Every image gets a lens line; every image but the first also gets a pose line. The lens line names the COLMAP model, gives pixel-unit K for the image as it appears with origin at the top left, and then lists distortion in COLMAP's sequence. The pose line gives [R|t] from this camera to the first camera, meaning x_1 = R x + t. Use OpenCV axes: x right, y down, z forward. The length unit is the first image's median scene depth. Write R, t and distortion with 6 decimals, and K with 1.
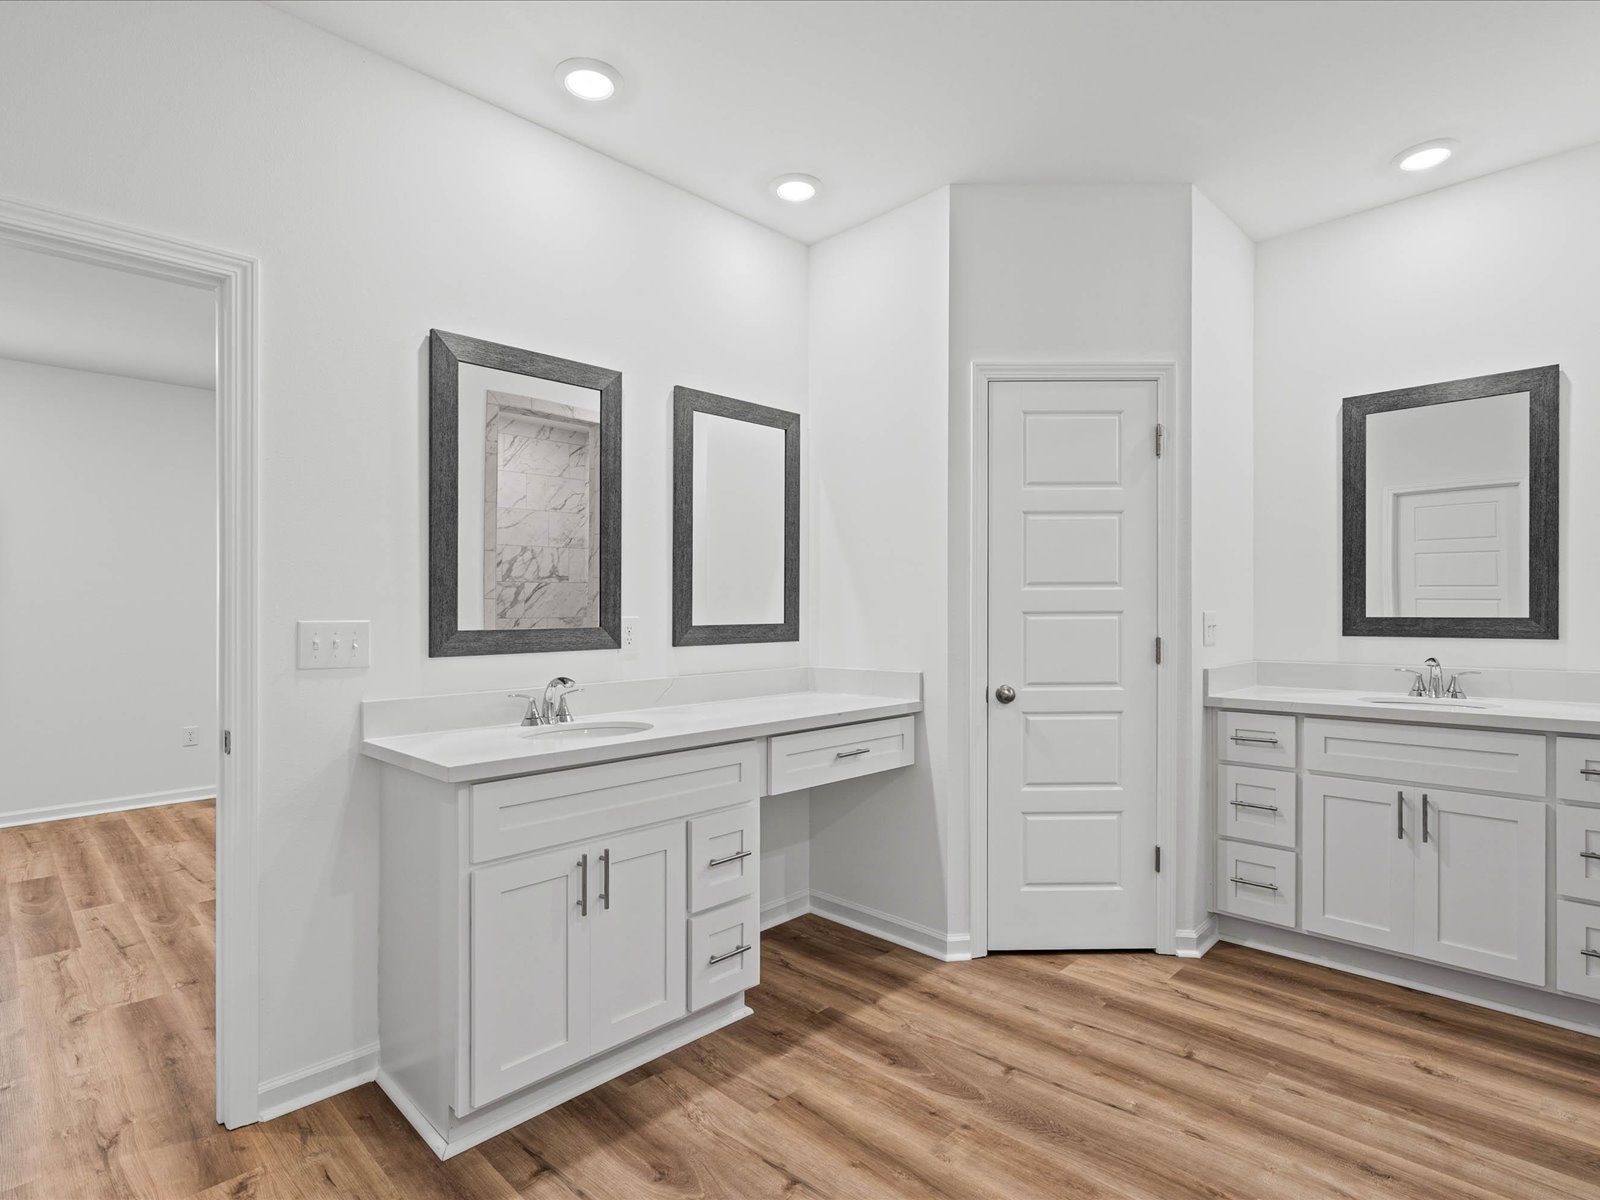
lens RADIAL K [[838.5, 0, 798.2], [0, 838.5, 594.6], [0, 0, 1]] dist [-0.003682, 0.000711]
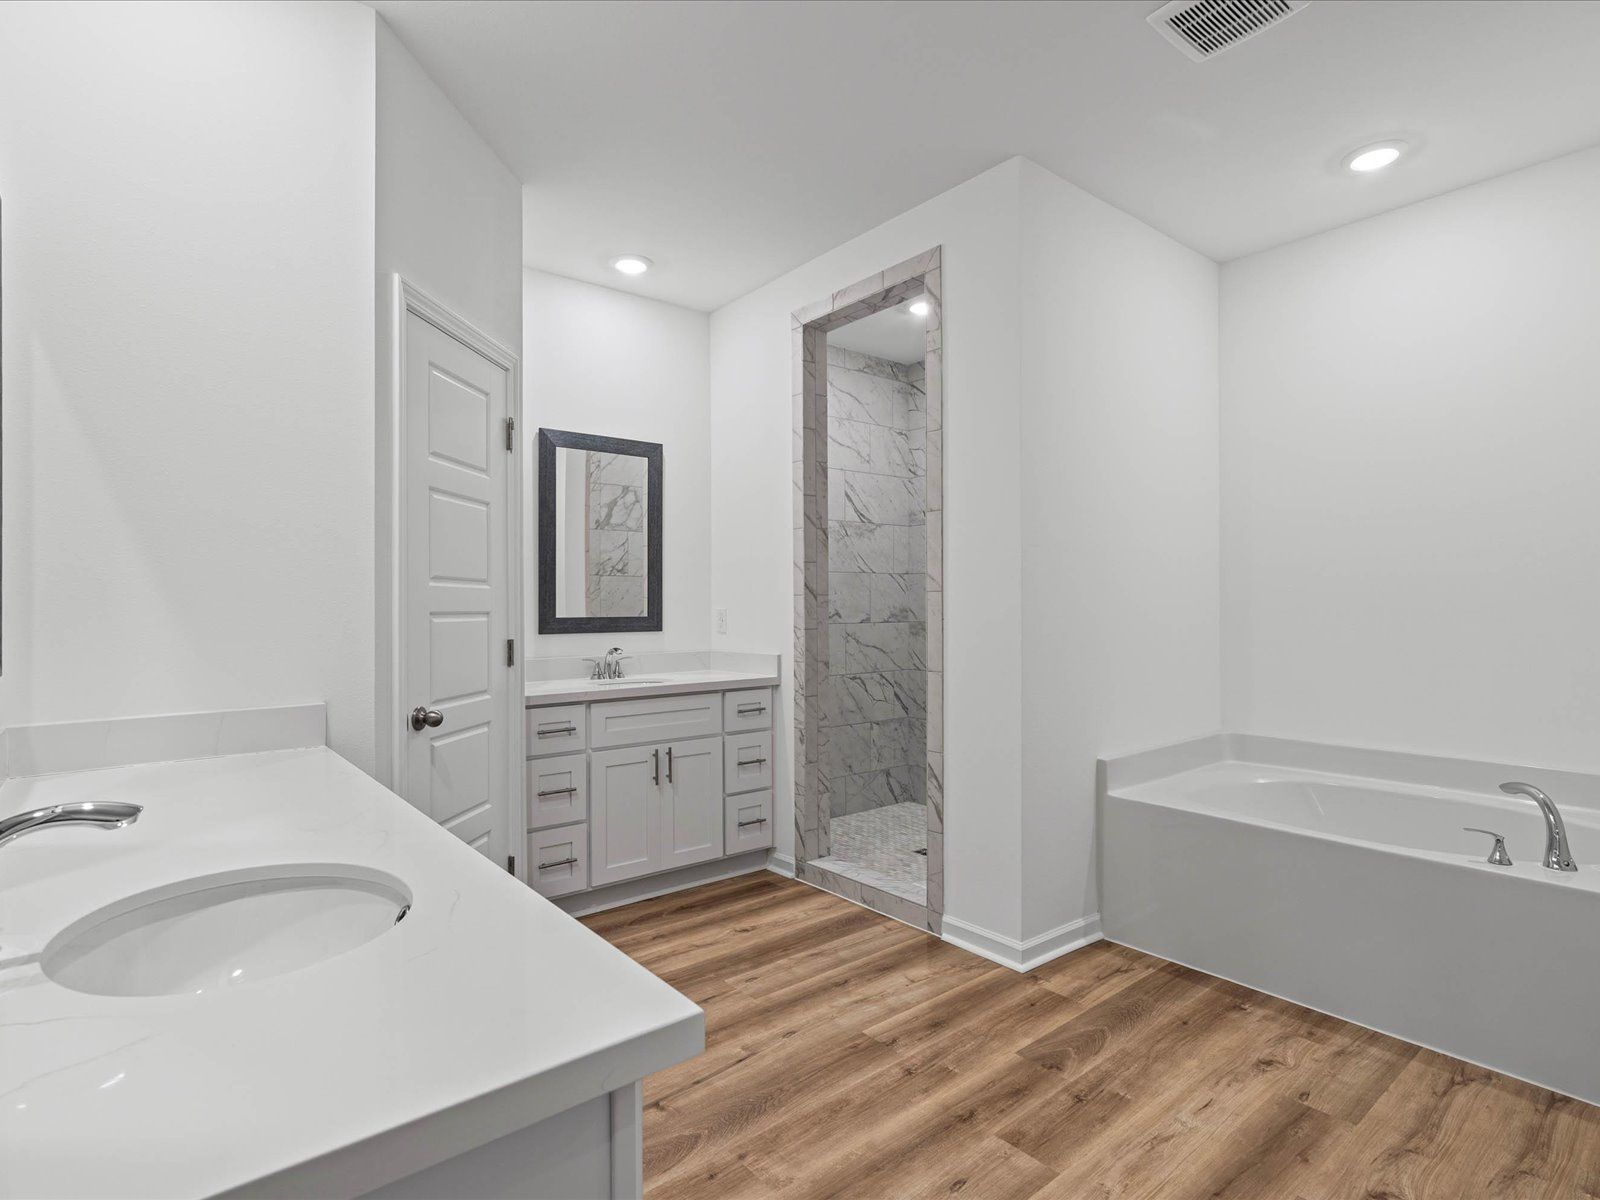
lens RADIAL K [[838.5, 0, 798.2], [0, 838.5, 594.6], [0, 0, 1]] dist [-0.003682, 0.000711]
pose [[0.077523, 0.023693, 0.996709, -0.587444], [-0.011589, 0.999671, -0.022863, 0.020886], [-0.996923, -0.009778, 0.077772, 0.685621]]
